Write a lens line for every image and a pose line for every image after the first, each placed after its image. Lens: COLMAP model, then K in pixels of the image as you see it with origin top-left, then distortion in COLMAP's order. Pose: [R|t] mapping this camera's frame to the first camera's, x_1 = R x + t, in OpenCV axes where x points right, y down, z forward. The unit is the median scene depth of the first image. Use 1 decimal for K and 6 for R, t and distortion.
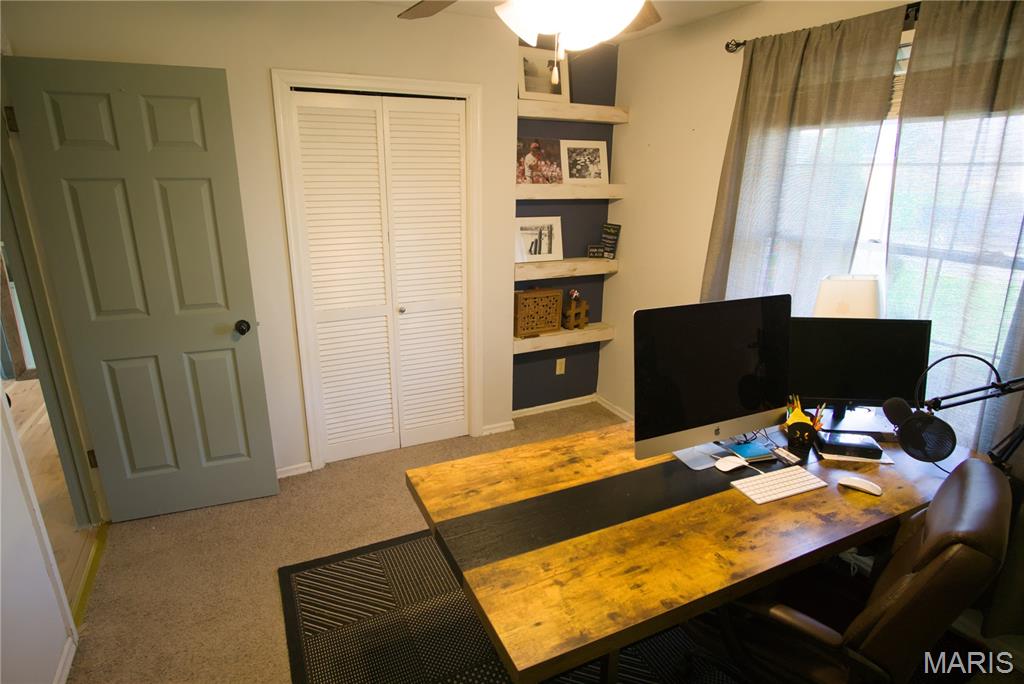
lens RADIAL K [[549.2, 0, 516.3], [0, 549.2, 350.6], [0, 0, 1]] dist [-0.029723, 0.006287]
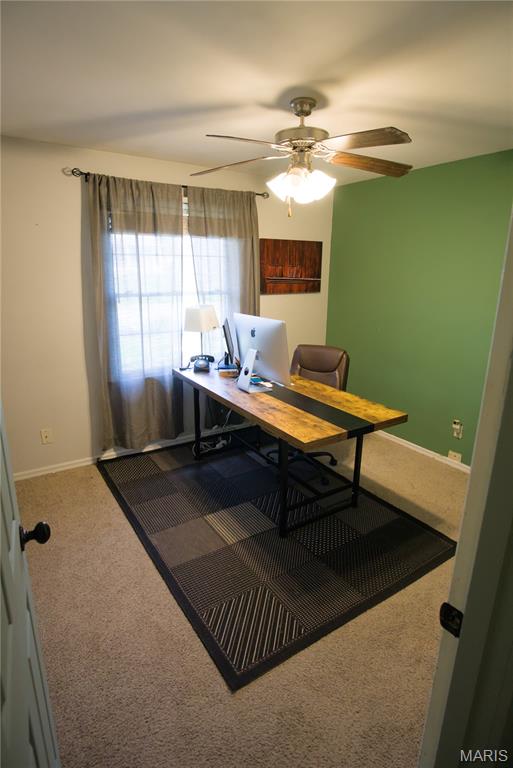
lens RADIAL K [[411.9, 0, 256.3], [0, 411.9, 380.3], [0, 0, 1]] dist [-0.029723, 0.006287]
pose [[-0.124308, -0.268375, 0.955260, -1.222317], [0.292188, 0.910140, 0.293721, -0.324562], [-0.948248, 0.315628, -0.034721, 1.064968]]
